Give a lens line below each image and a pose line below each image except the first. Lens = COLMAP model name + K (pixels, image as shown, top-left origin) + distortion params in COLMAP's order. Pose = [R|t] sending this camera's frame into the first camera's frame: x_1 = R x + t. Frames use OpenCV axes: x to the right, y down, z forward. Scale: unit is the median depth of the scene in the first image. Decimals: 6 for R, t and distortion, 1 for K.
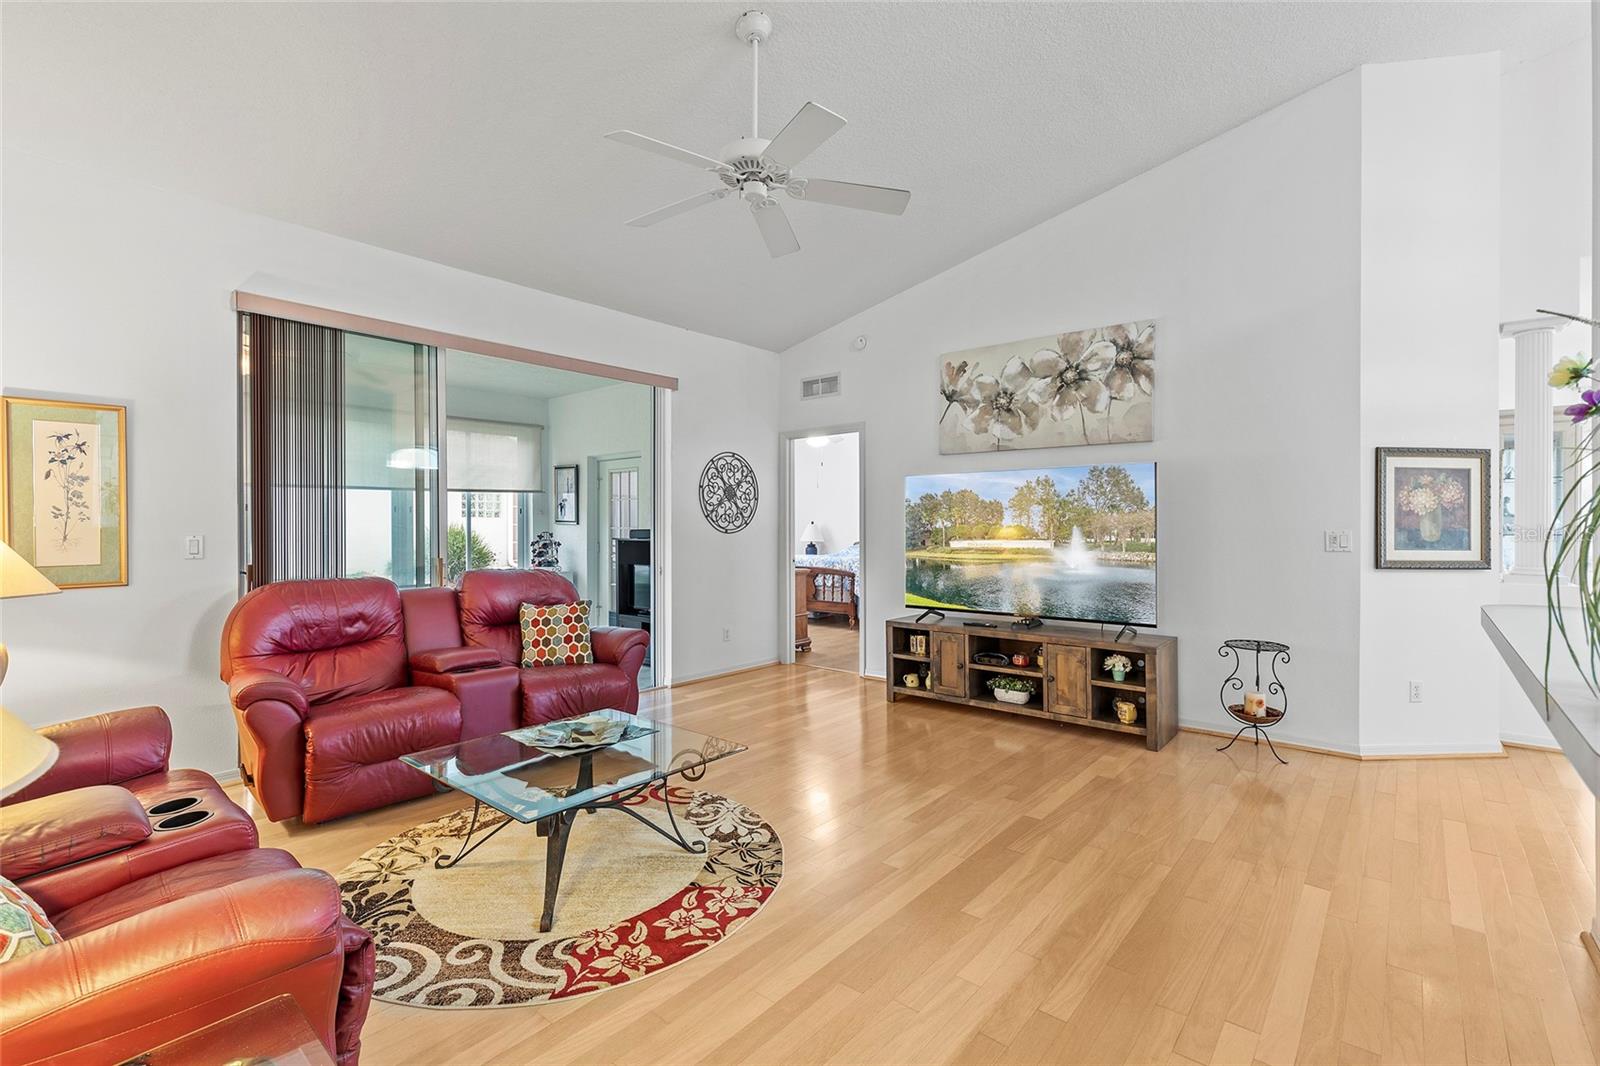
lens RADIAL K [[721.5, 0, 804.0], [0, 721.5, 528.9], [0, 0, 1]] dist [0.002168, 0.000191]
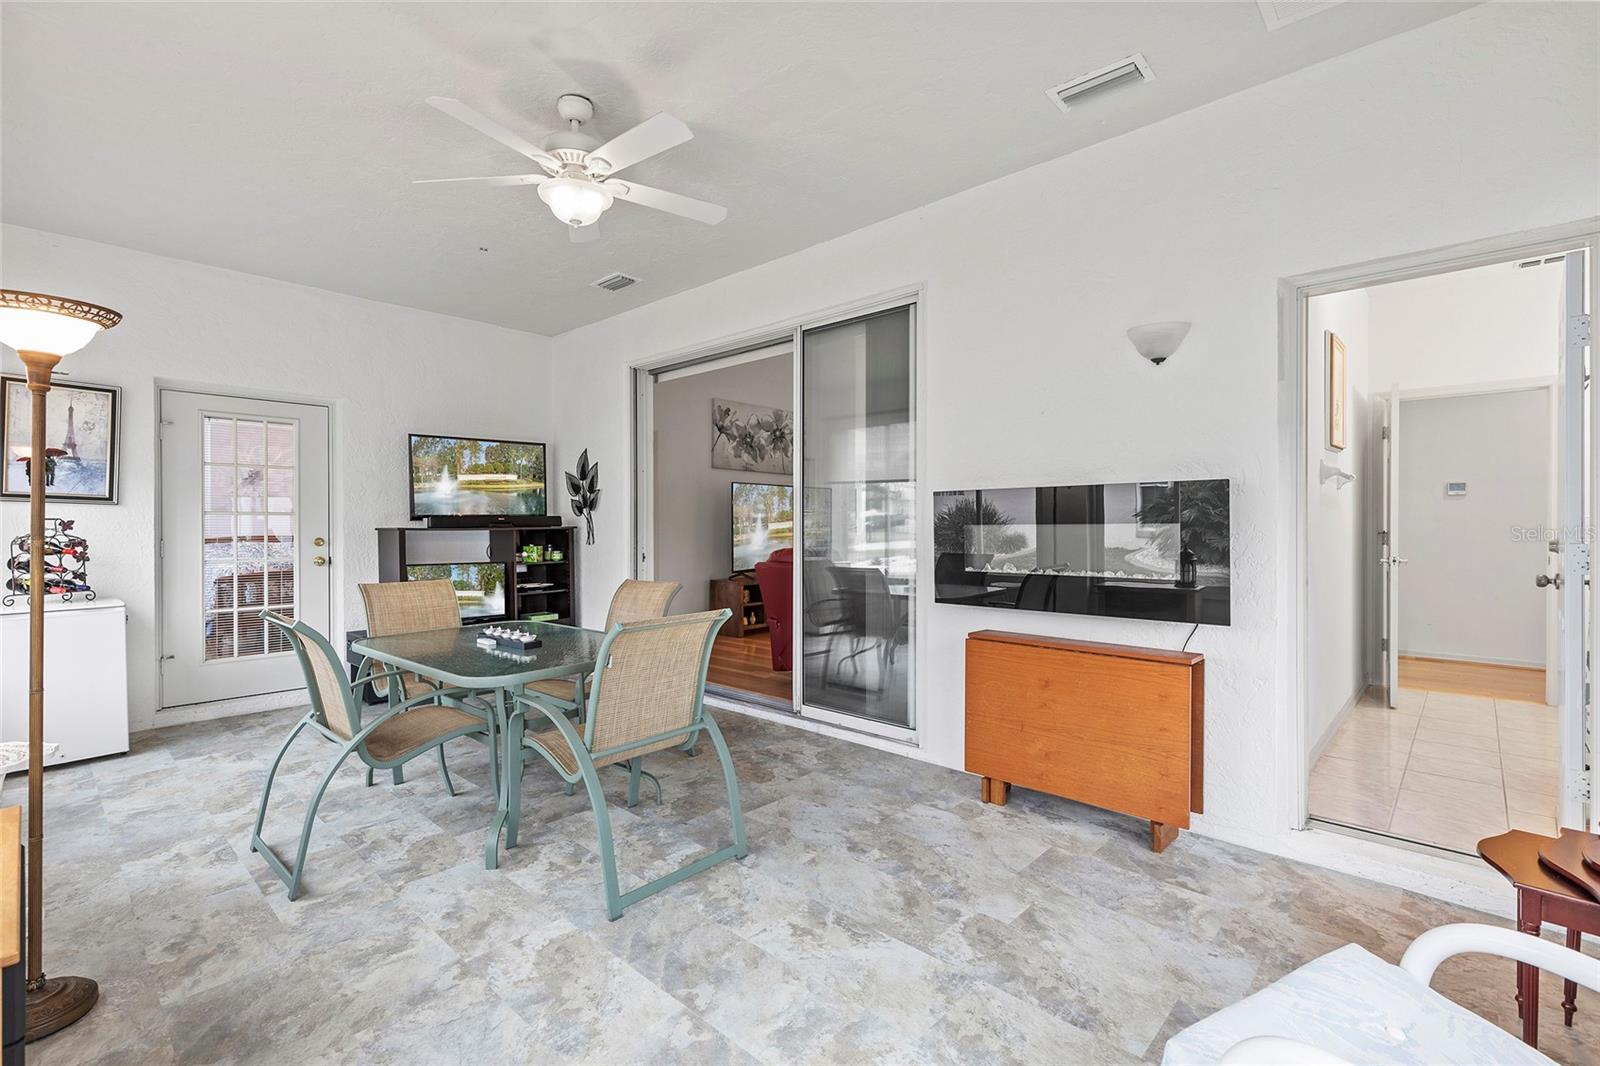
lens RADIAL K [[721.5, 0, 804.0], [0, 721.5, 528.9], [0, 0, 1]] dist [0.002168, 0.000191]
pose [[0.047419, 0.001057, 0.998875, -1.333486], [0.001827, 0.999998, -0.001145, 0.022860], [-0.998873, 0.001879, 0.047417, 0.810990]]
